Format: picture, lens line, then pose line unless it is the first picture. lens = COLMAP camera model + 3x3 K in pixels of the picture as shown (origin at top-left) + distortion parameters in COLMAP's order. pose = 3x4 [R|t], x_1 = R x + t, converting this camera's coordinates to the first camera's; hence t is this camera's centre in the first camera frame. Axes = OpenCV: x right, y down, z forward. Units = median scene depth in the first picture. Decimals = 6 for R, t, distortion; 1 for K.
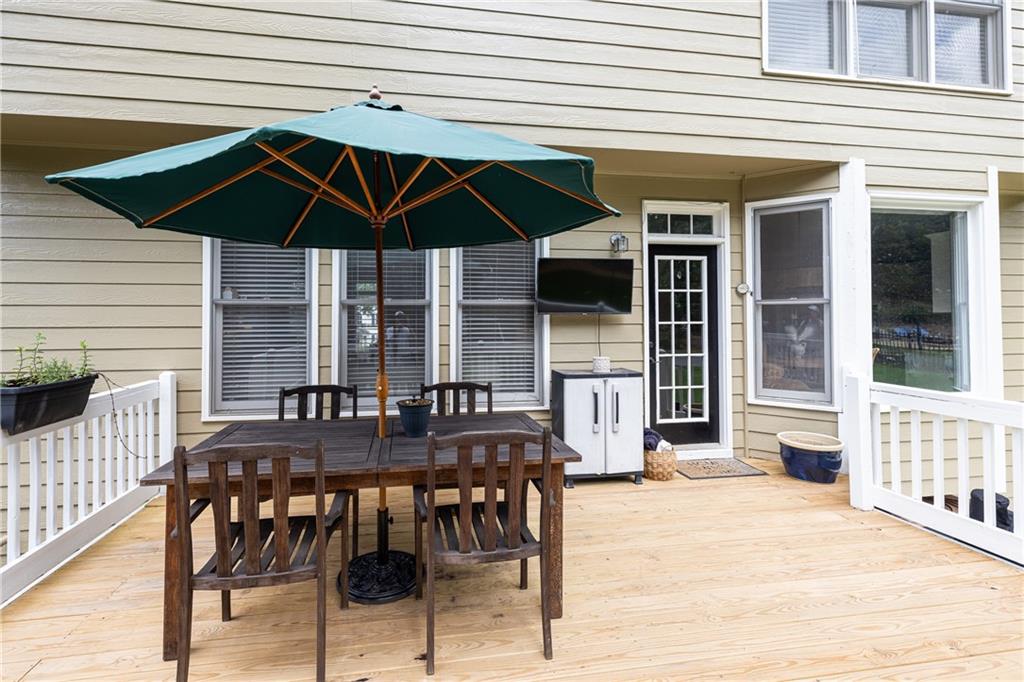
lens RADIAL K [[440.6, 0, 507.9], [0, 440.6, 312.8], [0, 0, 1]] dist [-0.000185, 0.000071]
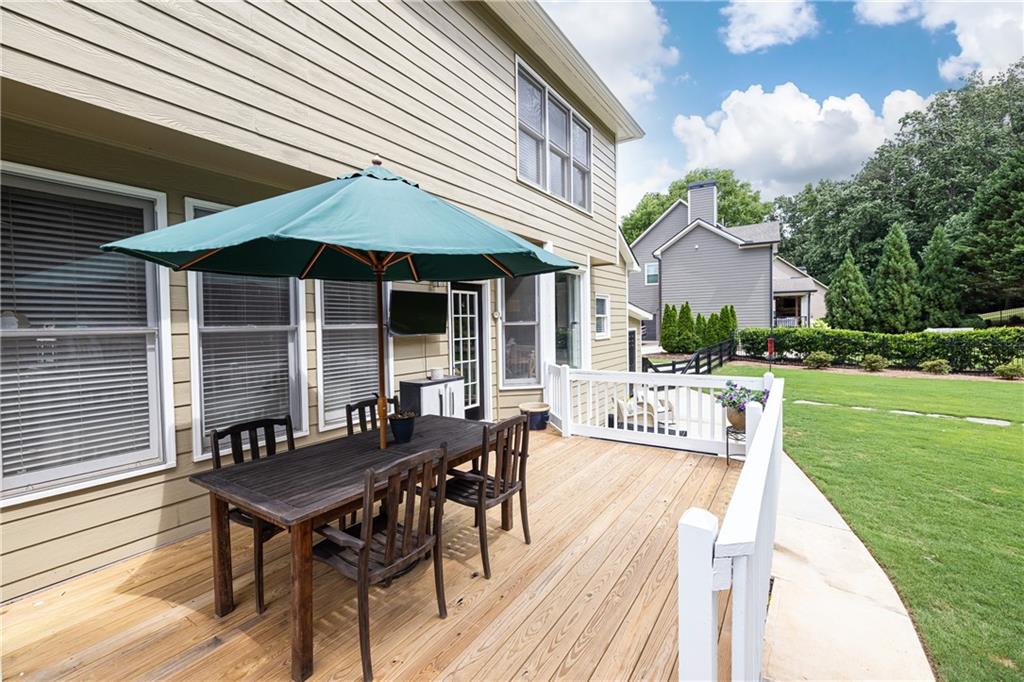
lens RADIAL K [[422.9, 0, 514.8], [0, 422.9, 333.5], [0, 0, 1]] dist [0.001816, 0.000235]
pose [[0.675363, -0.023203, 0.737120, -0.536210], [-0.004739, 0.999348, 0.035799, -0.046817], [-0.737470, -0.027671, 0.674813, -0.028494]]
